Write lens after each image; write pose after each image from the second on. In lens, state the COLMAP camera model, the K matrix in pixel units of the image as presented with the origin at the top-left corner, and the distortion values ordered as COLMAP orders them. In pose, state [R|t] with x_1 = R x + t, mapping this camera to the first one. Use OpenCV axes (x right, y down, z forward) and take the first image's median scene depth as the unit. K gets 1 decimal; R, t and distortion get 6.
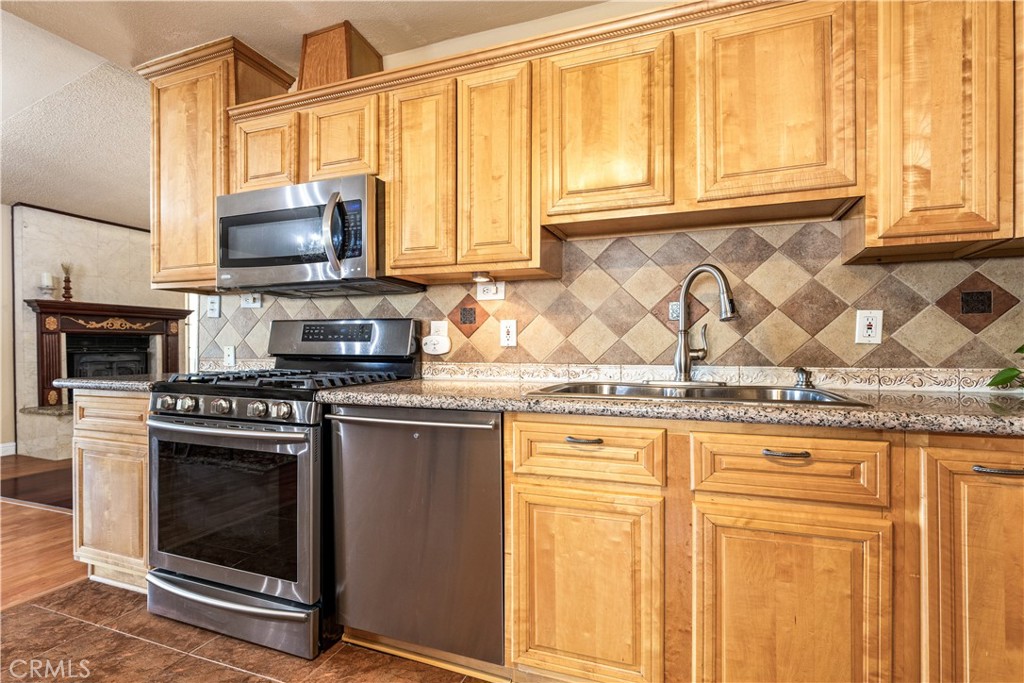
lens RADIAL K [[470.7, 0, 512.0], [0, 470.7, 341.5], [0, 0, 1]] dist [0.000725, 0.000032]
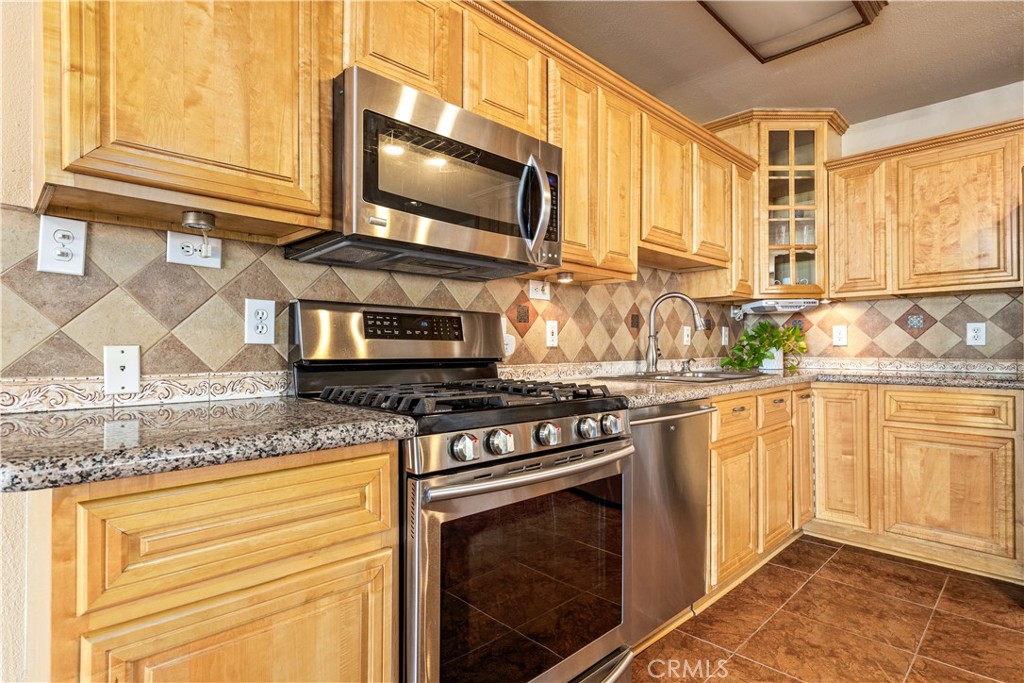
lens RADIAL K [[531.5, 0, 512.0], [0, 531.5, 341.5], [0, 0, 1]] dist [-0.000730, 0.000049]
pose [[0.441714, 0.010581, 0.897094, -1.045259], [-0.006993, 0.999941, -0.008351, 0.008527], [-0.897129, -0.002584, 0.441761, 0.556798]]
